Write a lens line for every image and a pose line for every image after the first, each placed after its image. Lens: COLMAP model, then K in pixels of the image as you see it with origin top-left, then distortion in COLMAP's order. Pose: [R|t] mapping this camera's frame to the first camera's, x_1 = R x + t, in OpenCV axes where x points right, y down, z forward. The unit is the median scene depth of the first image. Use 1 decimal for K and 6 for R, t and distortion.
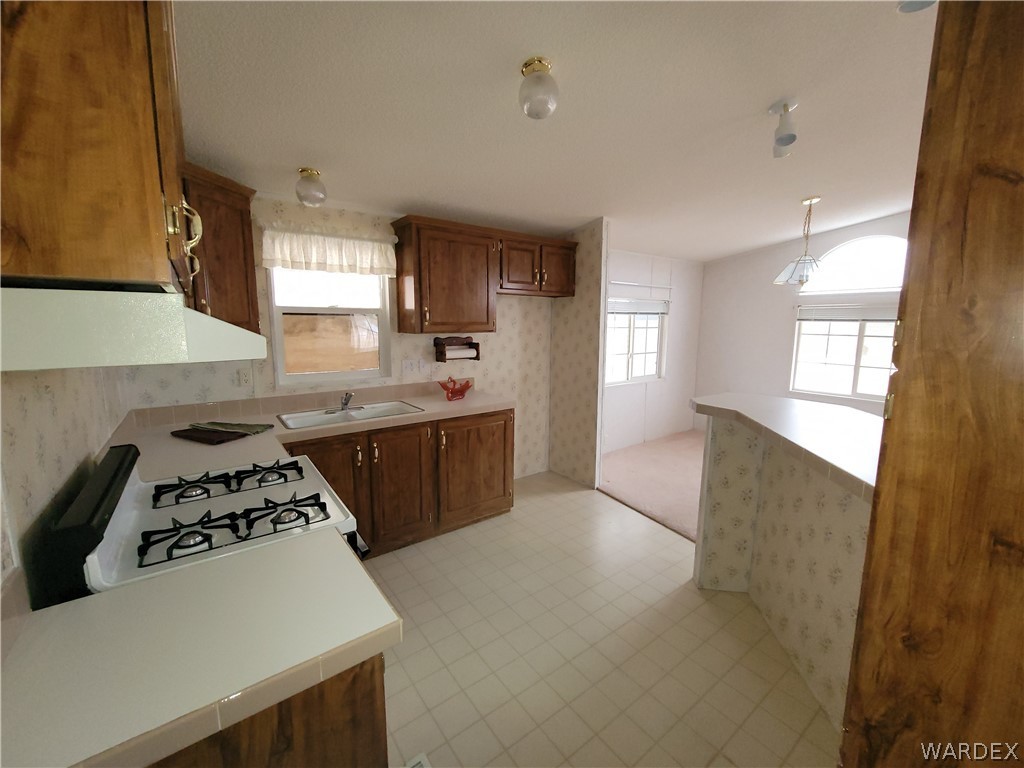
lens RADIAL K [[424.4, 0, 520.1], [0, 424.4, 385.4], [0, 0, 1]] dist [0.003613, 0.002308]
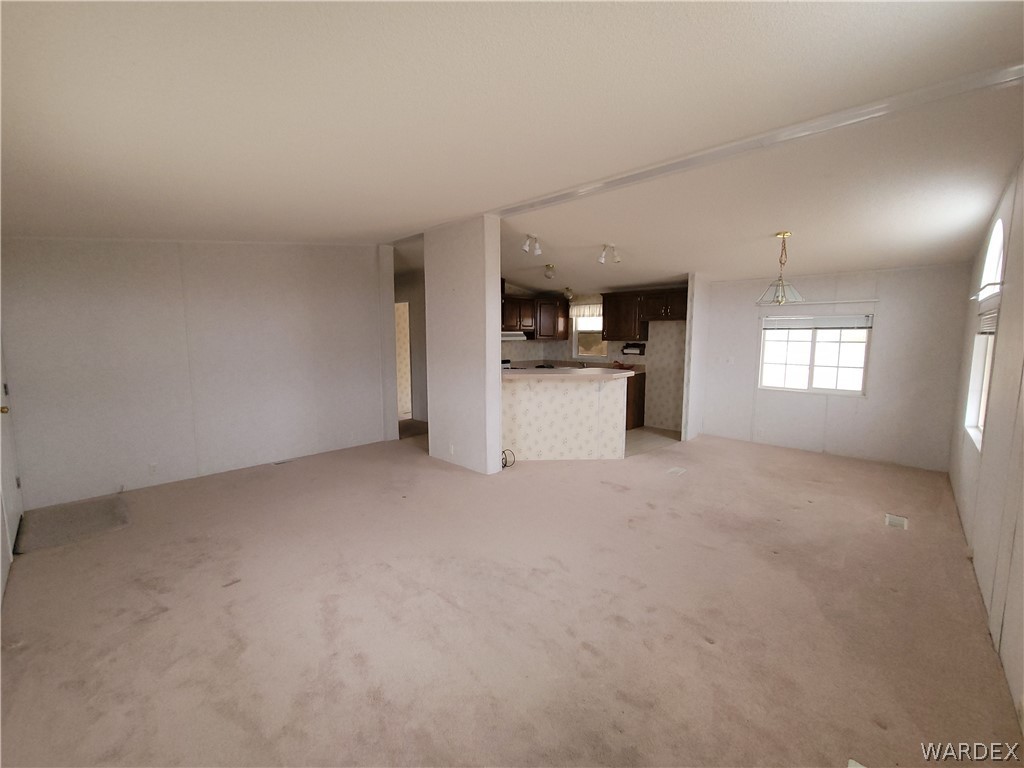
lens RADIAL K [[424.4, 0, 516.3], [0, 424.4, 382.9], [0, 0, 1]] dist [0.003613, 0.002308]
pose [[0.171300, 0.090596, -0.981045, 2.110770], [-0.167452, 0.983952, 0.061626, 0.052148], [0.970884, 0.153721, 0.183721, 0.118809]]
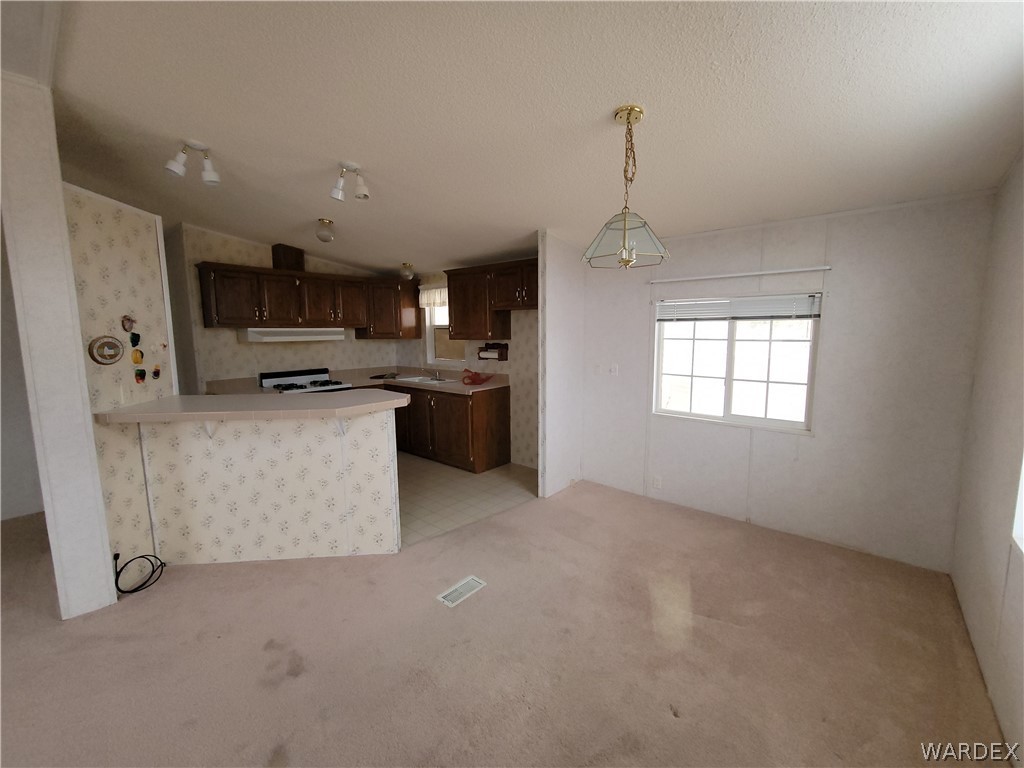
lens RADIAL K [[424.4, 0, 514.5], [0, 424.4, 384.4], [0, 0, 1]] dist [0.003613, 0.002308]
pose [[0.216142, 0.101627, -0.971059, 1.472827], [-0.155890, 0.985401, 0.068429, -0.101872], [0.963837, 0.136588, 0.228829, 0.905710]]
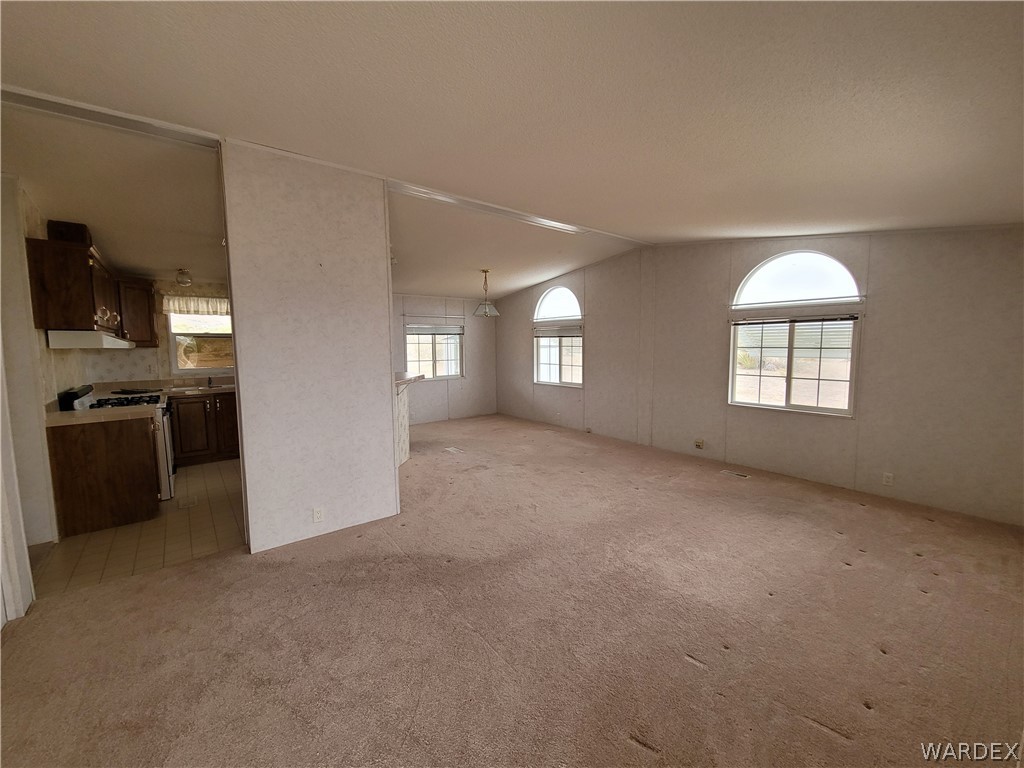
lens RADIAL K [[424.4, 0, 512.1], [0, 424.4, 382.3], [0, 0, 1]] dist [0.003613, 0.002308]
pose [[0.999646, -0.016183, 0.021137, 0.886030], [0.017405, 0.998109, -0.058952, 0.172002], [-0.020143, 0.059299, 0.998037, -0.911211]]
